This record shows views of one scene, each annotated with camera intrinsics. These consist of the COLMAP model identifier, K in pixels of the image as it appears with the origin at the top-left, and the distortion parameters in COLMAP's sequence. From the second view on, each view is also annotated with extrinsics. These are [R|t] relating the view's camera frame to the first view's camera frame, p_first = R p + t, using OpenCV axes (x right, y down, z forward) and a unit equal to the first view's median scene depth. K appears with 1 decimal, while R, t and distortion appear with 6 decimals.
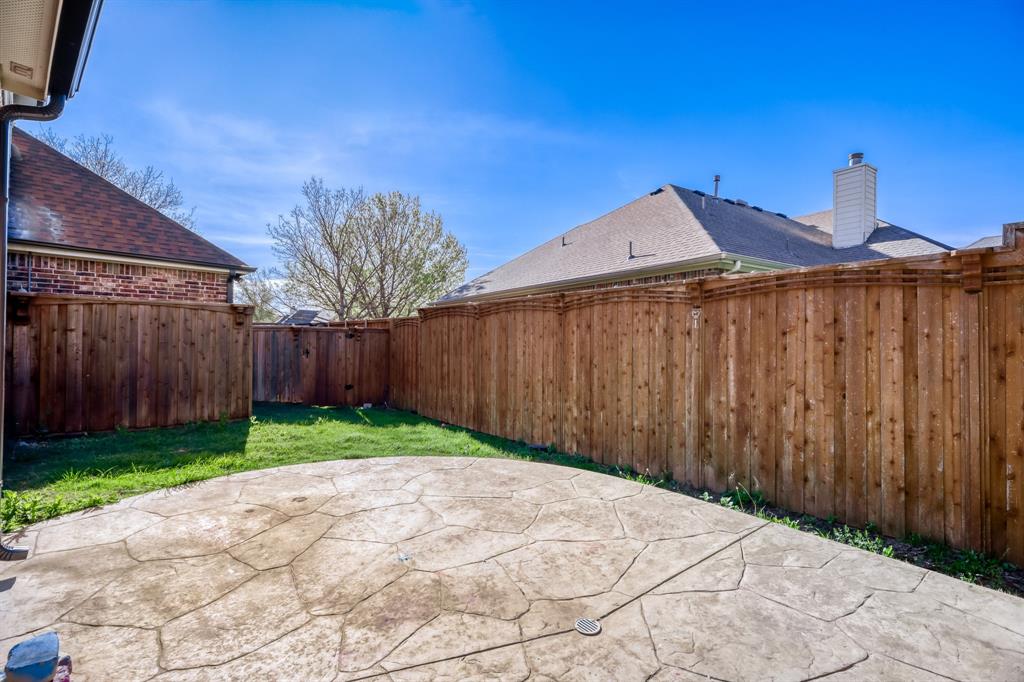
lens RADIAL K [[466.4, 0, 510.8], [0, 466.4, 341.8], [0, 0, 1]] dist [-0.004861, -0.000064]
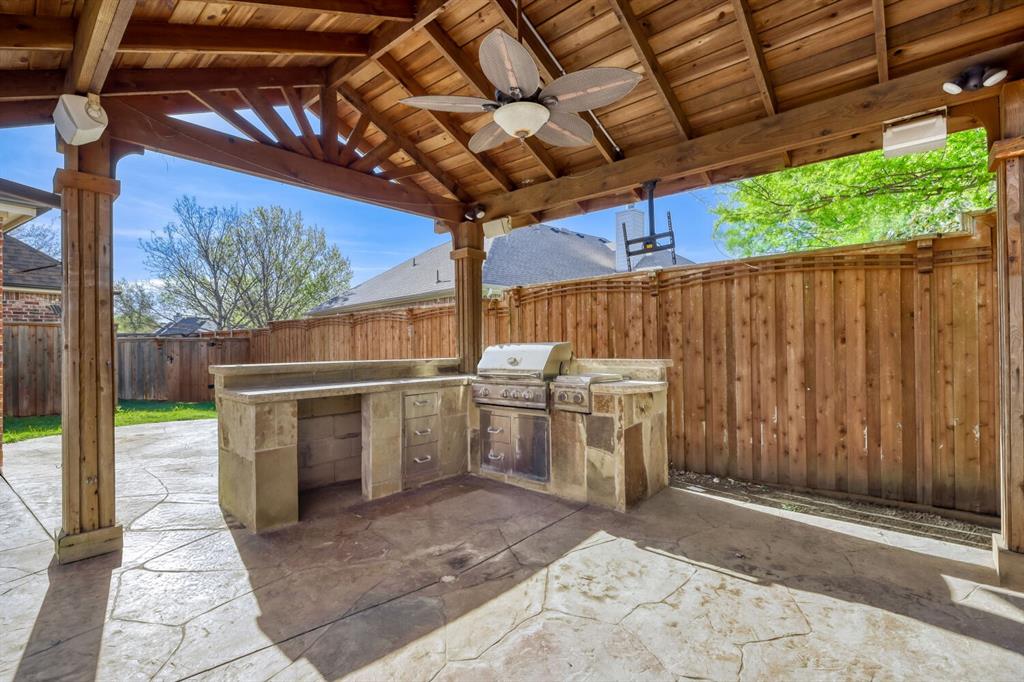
lens RADIAL K [[466.4, 0, 516.9], [0, 466.4, 345.7], [0, 0, 1]] dist [-0.004861, -0.000064]
pose [[0.982468, -0.021462, 0.185194, 0.236168], [0.021124, 0.999770, 0.003796, 0.002848], [-0.185233, 0.000182, 0.982695, -0.377899]]
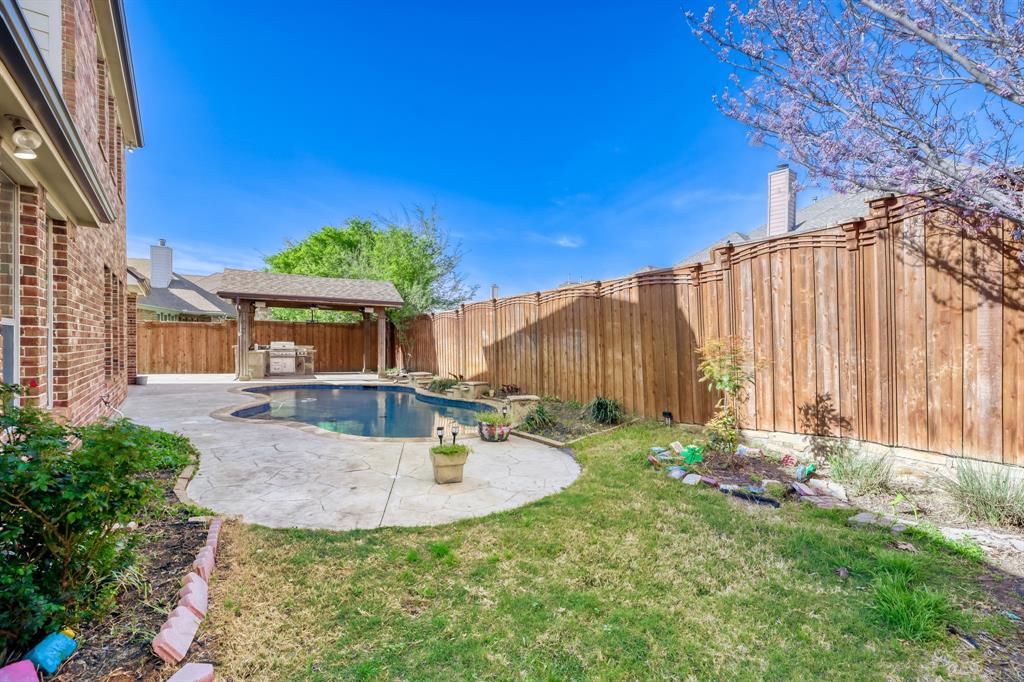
lens RADIAL K [[466.4, 0, 508.3], [0, 466.4, 339.3], [0, 0, 1]] dist [-0.004861, -0.000064]
pose [[0.206354, -0.002456, 0.978474, -1.220051], [-0.015365, 0.999865, 0.005751, -0.030030], [-0.978357, -0.016221, 0.206289, -1.158410]]
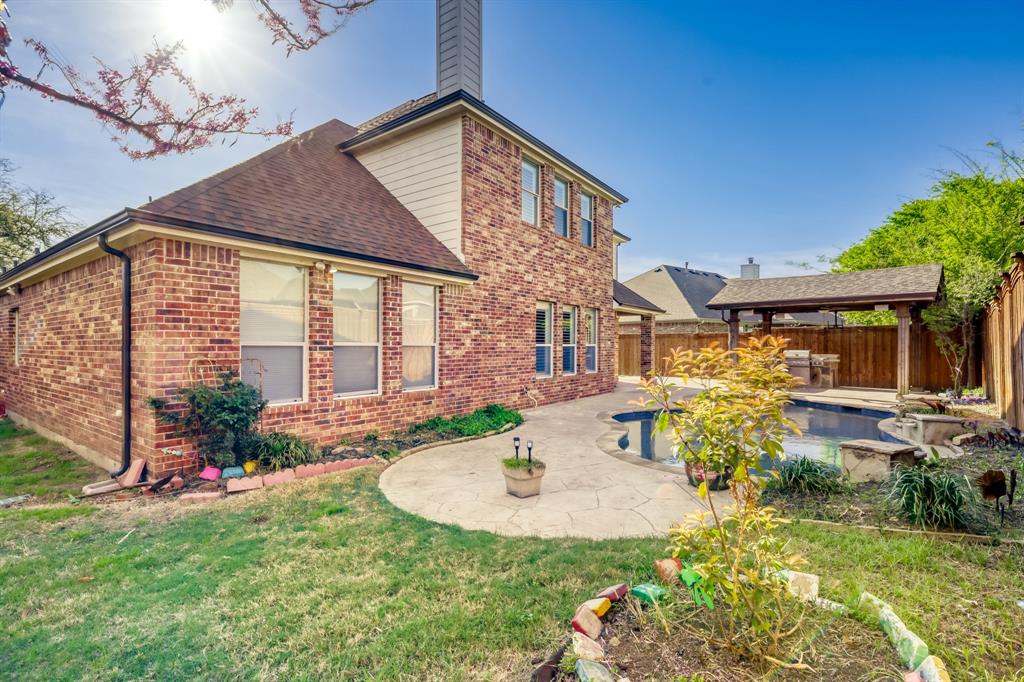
lens RADIAL K [[466.4, 0, 513.3], [0, 466.4, 348.1], [0, 0, 1]] dist [-0.004861, -0.000064]
pose [[0.994164, -0.012506, 0.107152, -0.829426], [0.011327, 0.999869, 0.011604, -0.034475], [-0.107283, -0.010322, 0.994175, -1.464317]]
